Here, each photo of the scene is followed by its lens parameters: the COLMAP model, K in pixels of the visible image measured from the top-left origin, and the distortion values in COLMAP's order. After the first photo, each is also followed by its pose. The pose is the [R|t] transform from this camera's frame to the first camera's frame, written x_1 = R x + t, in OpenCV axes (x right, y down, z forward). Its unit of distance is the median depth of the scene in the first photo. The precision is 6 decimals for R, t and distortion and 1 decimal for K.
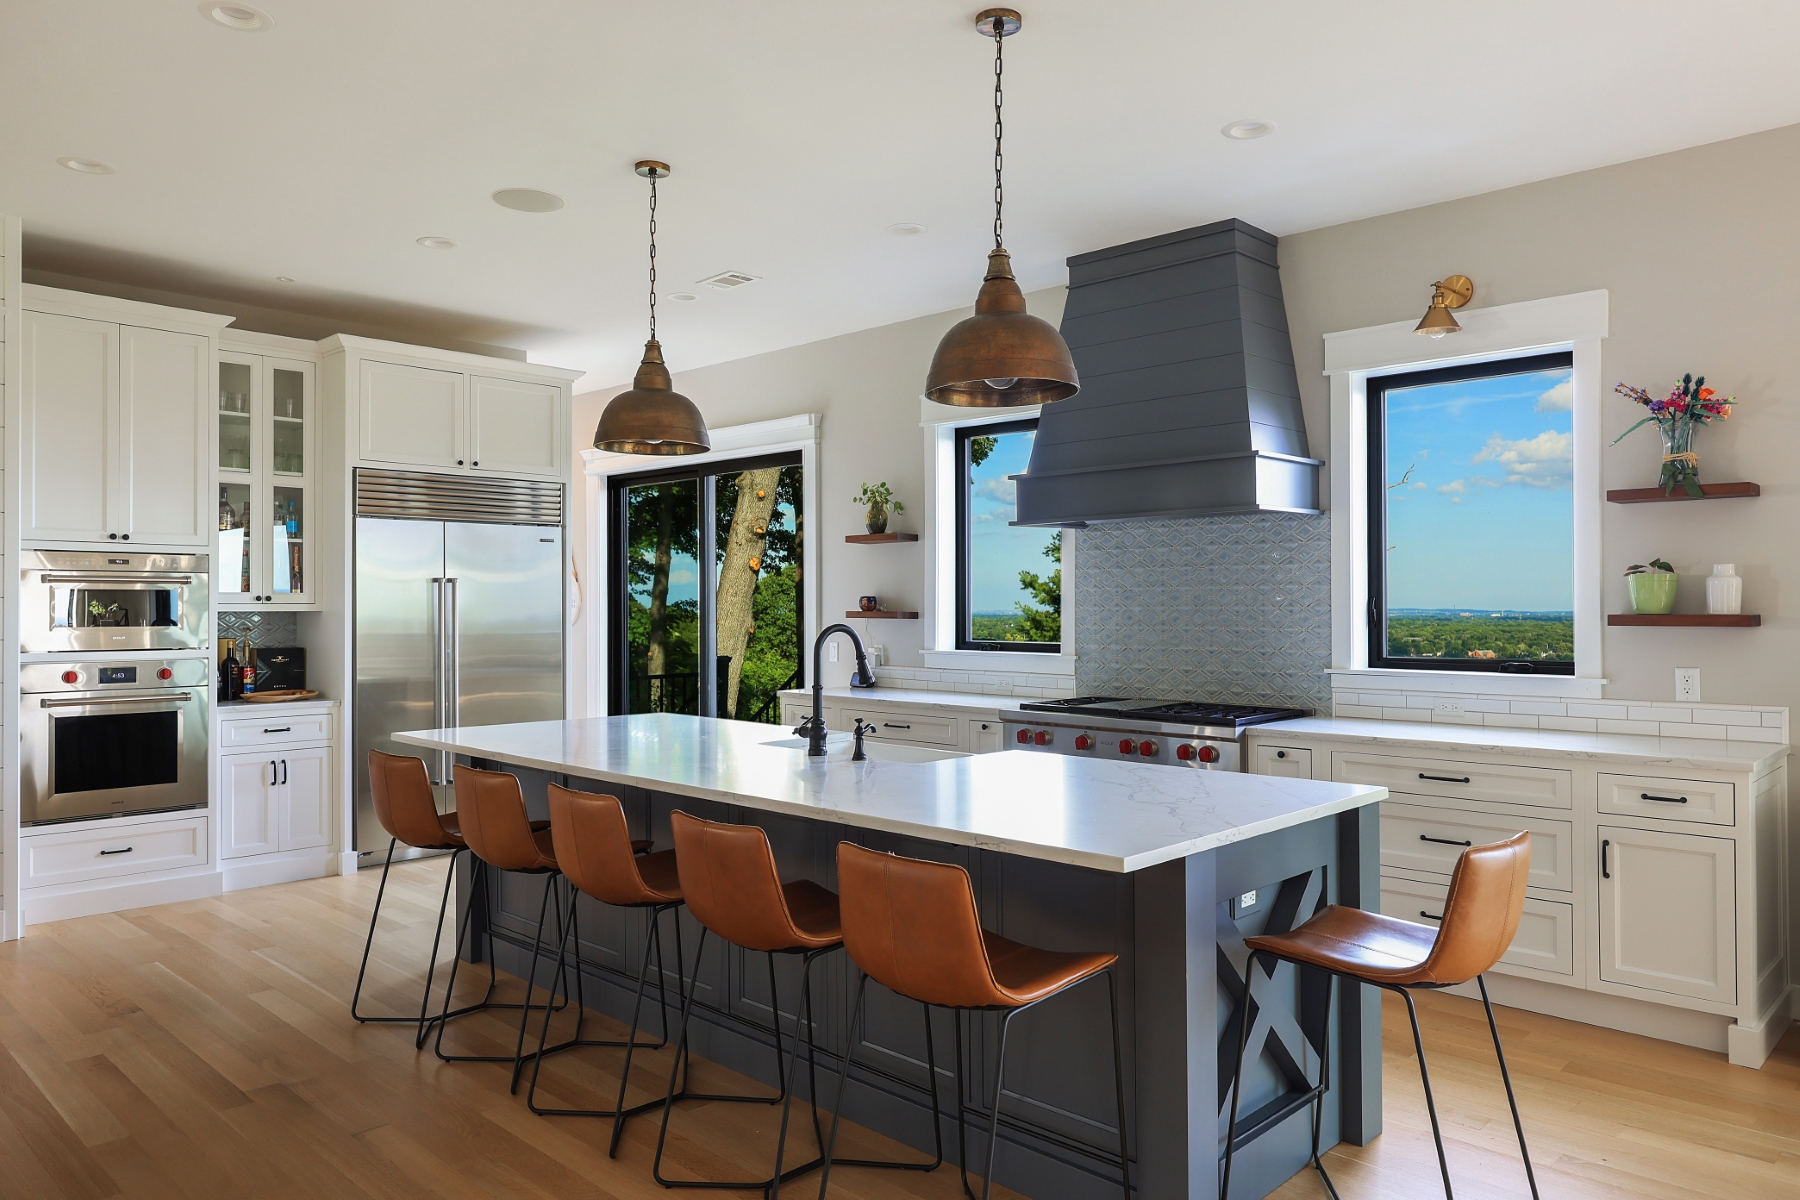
lens RADIAL K [[1224.8, 0, 923.7], [0, 1224.8, 603.7], [0, 0, 1]] dist [-0.002612, -0.001719]
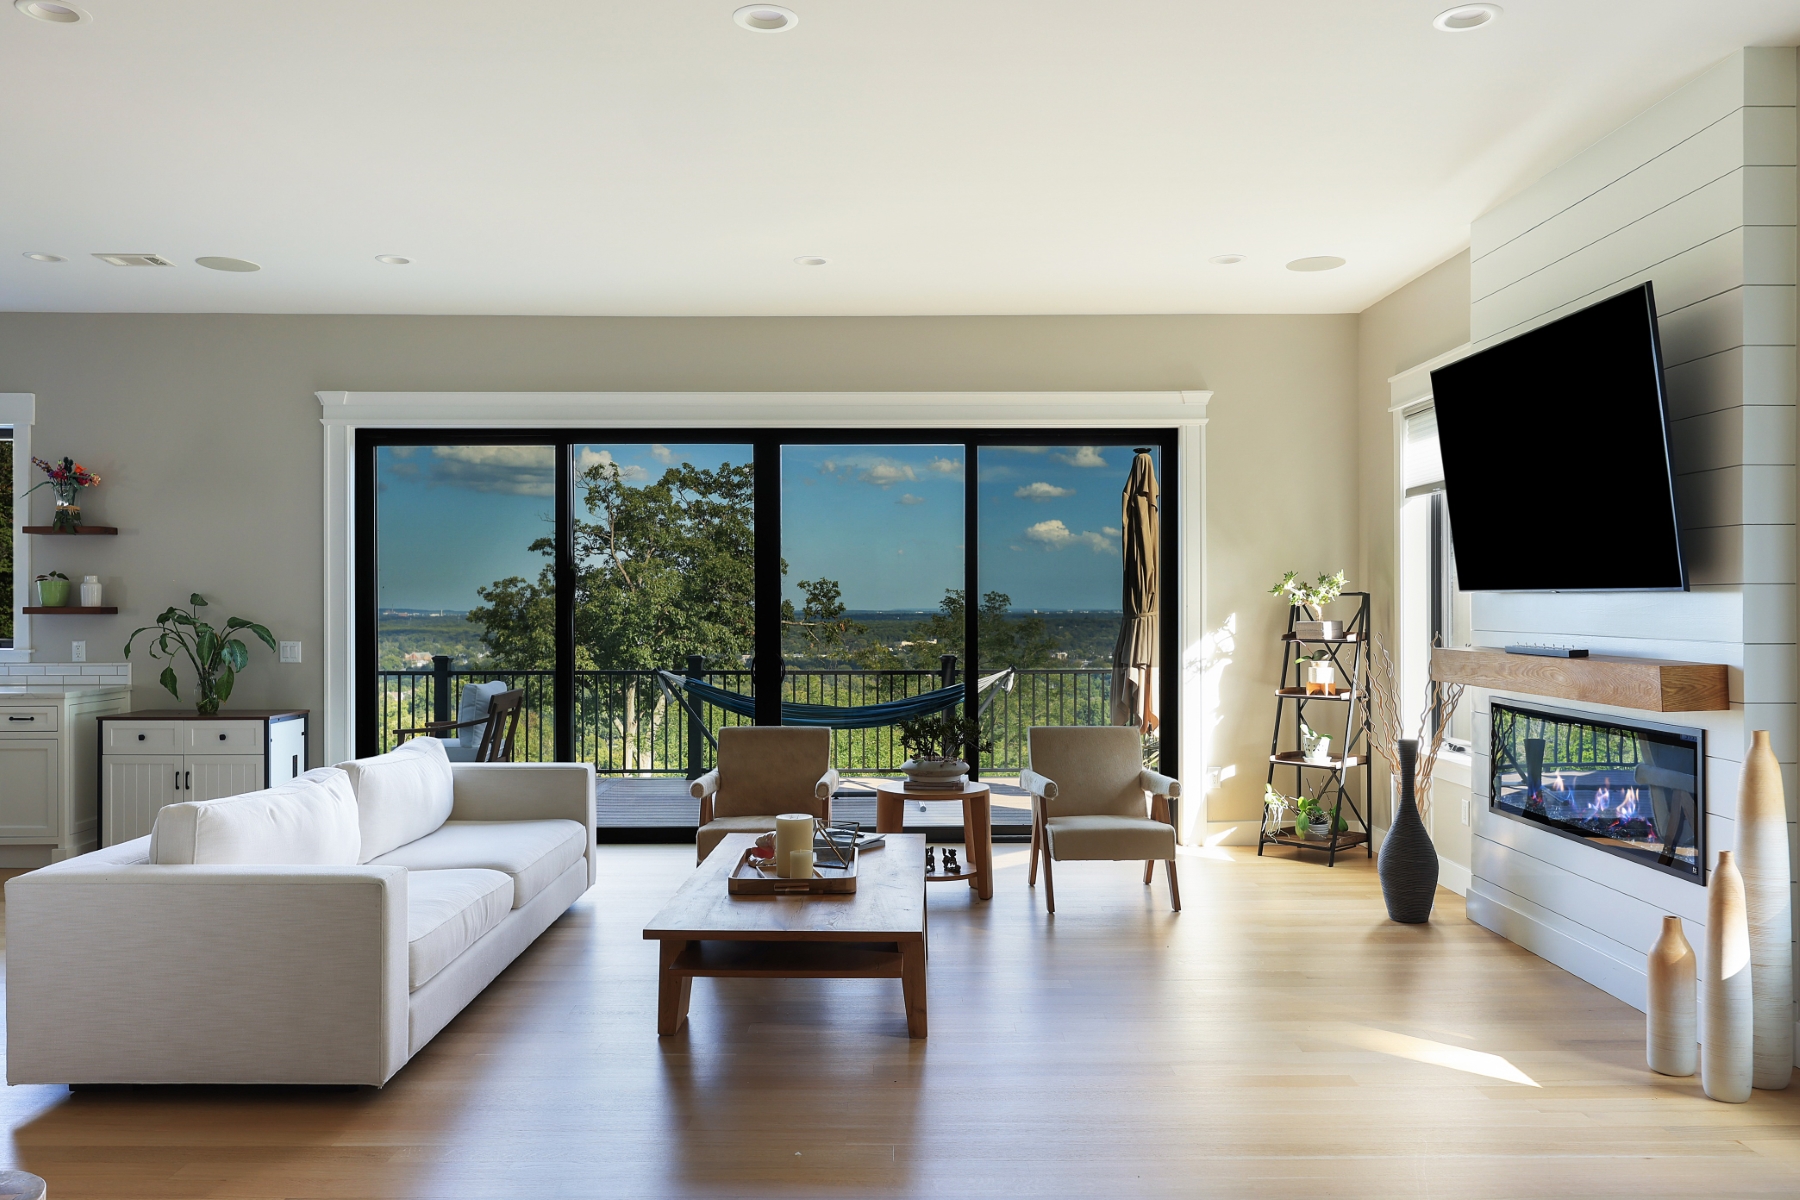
lens RADIAL K [[1366.9, 0, 900.0], [0, 1366.9, 600.0], [0, 0, 1]] dist [0.046777, 0.002797]
pose [[0.724997, 0.003480, 0.688743, 0.126636], [-0.003796, 0.999992, -0.001058, -0.001691], [-0.688742, -0.001848, 0.725004, -0.839953]]
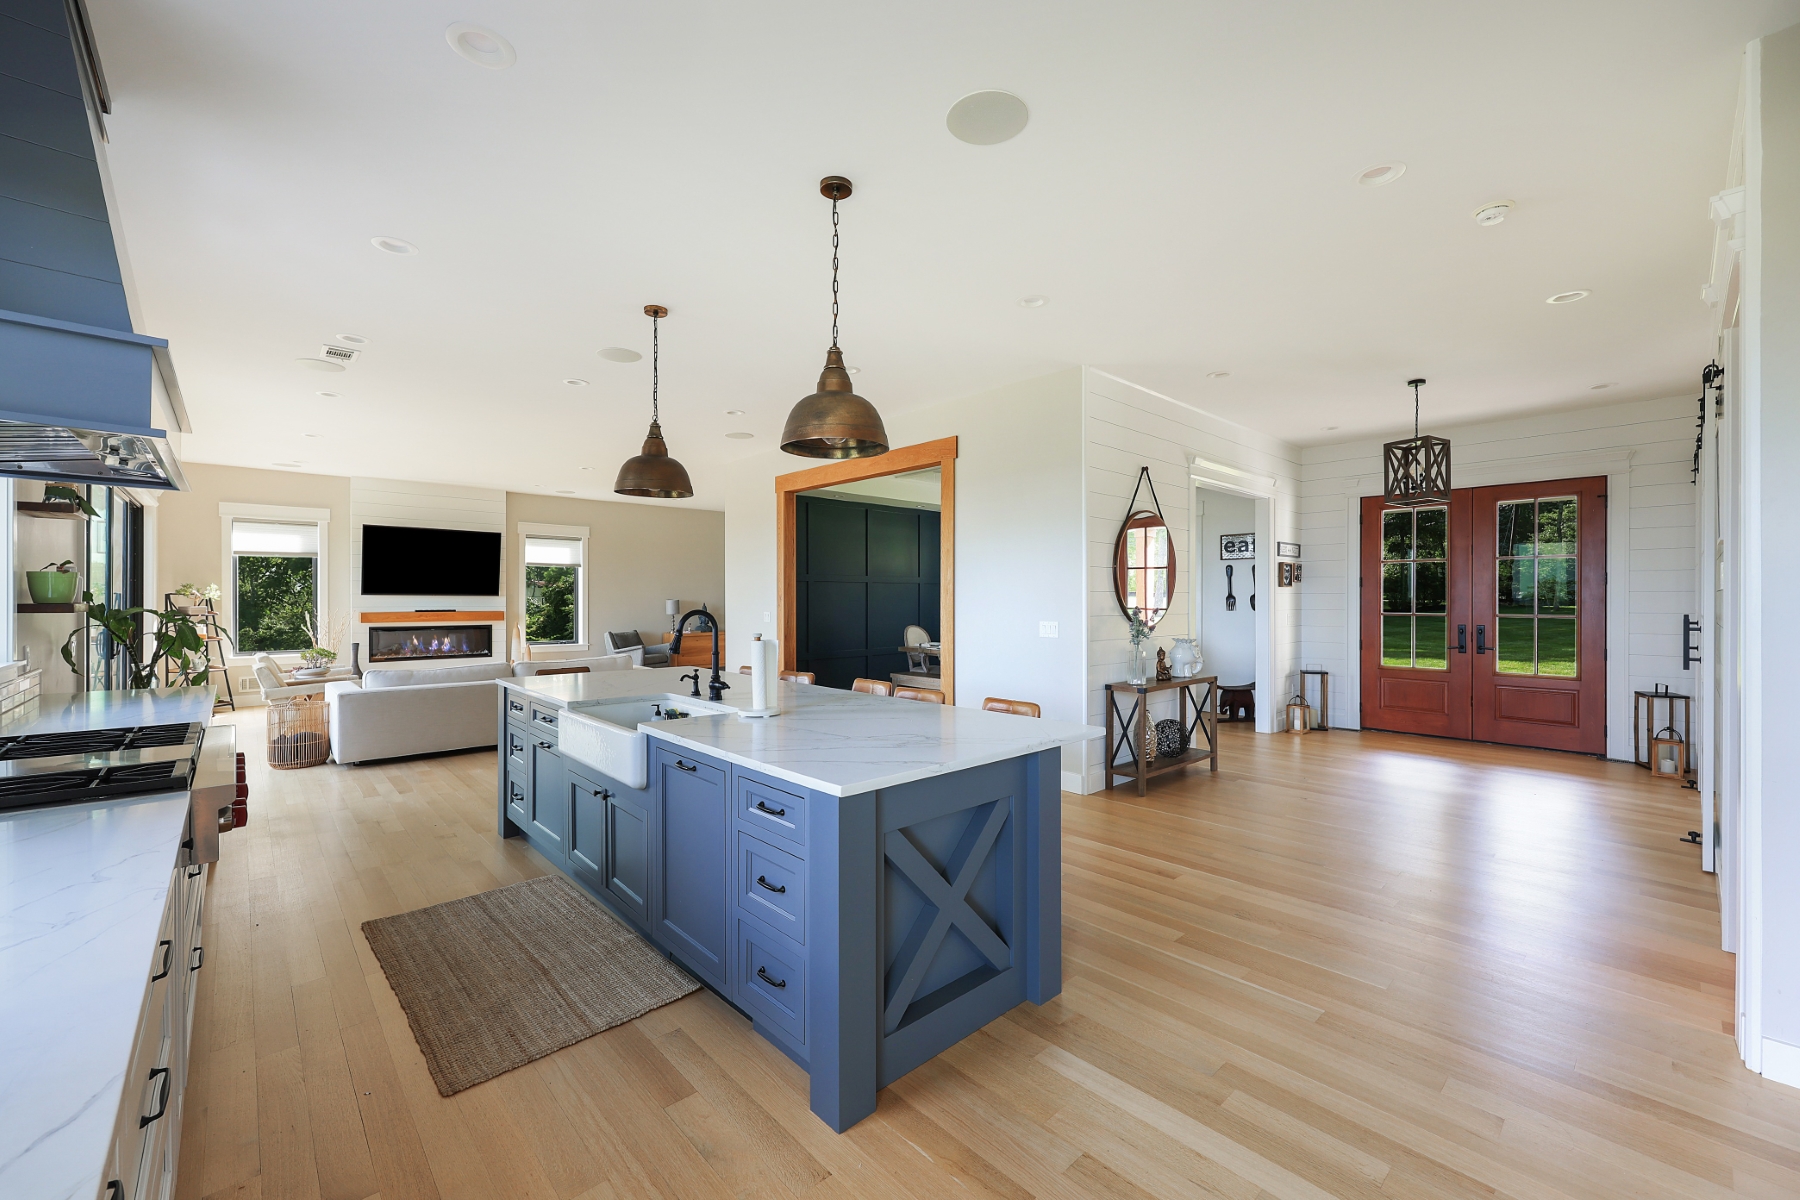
lens RADIAL K [[728.1, 0, 900.0], [0, 728.1, 600.0], [0, 0, 1]] dist [0.000599, 0.000041]
pose [[-0.998038, -0.002791, 0.062549, -0.274134], [-0.003077, 0.999985, -0.004474, 0.006682], [-0.062536, -0.004658, -0.998032, 1.381014]]
